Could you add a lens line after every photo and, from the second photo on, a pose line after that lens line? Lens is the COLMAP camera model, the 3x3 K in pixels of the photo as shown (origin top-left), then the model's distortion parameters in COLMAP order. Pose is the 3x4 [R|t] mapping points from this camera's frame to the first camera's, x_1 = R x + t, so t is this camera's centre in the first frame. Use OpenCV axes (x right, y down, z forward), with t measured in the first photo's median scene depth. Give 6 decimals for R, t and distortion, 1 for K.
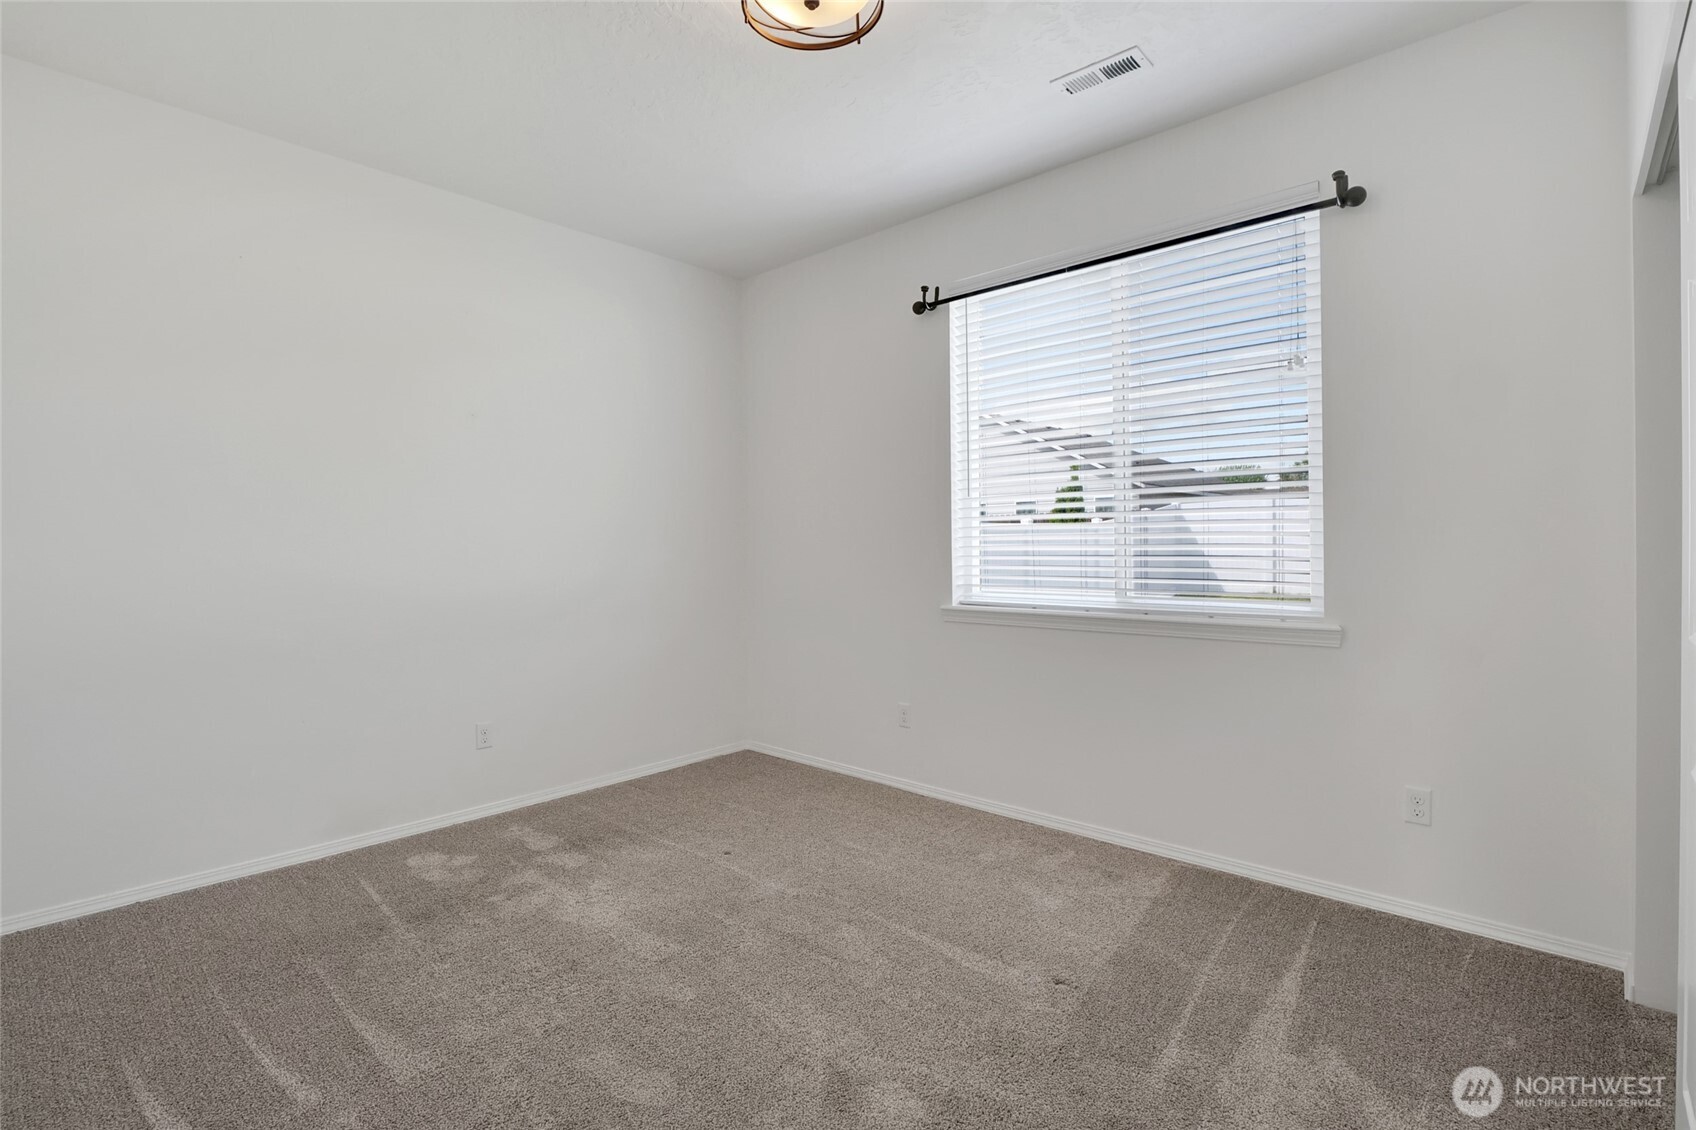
lens RADIAL K [[791.5, 0, 842.5], [0, 791.5, 551.8], [0, 0, 1]] dist [-0.007433, -0.000066]
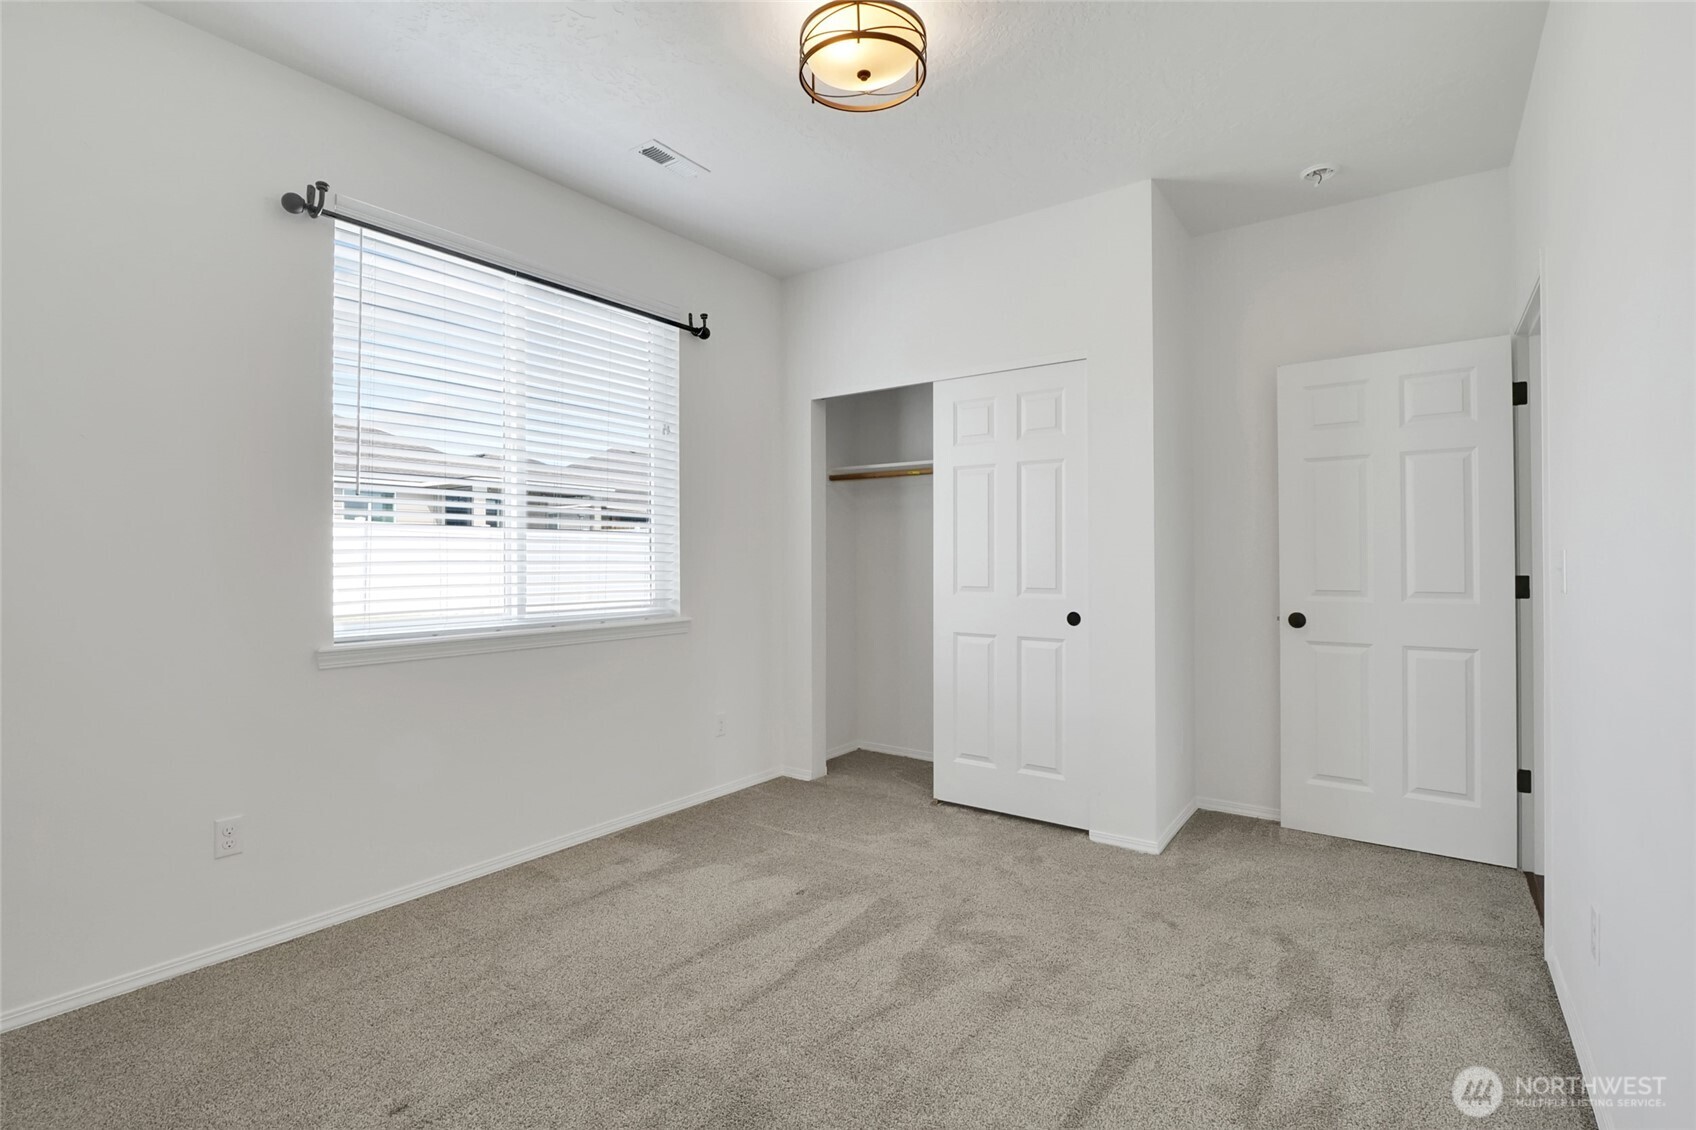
lens RADIAL K [[791.5, 0, 842.5], [0, 791.5, 551.8], [0, 0, 1]] dist [-0.007433, -0.000066]
pose [[-0.108156, 0.020162, 0.993929, -0.677344], [0.007801, 0.999781, -0.019432, 0.001960], [-0.994103, 0.005652, -0.108289, 0.687395]]
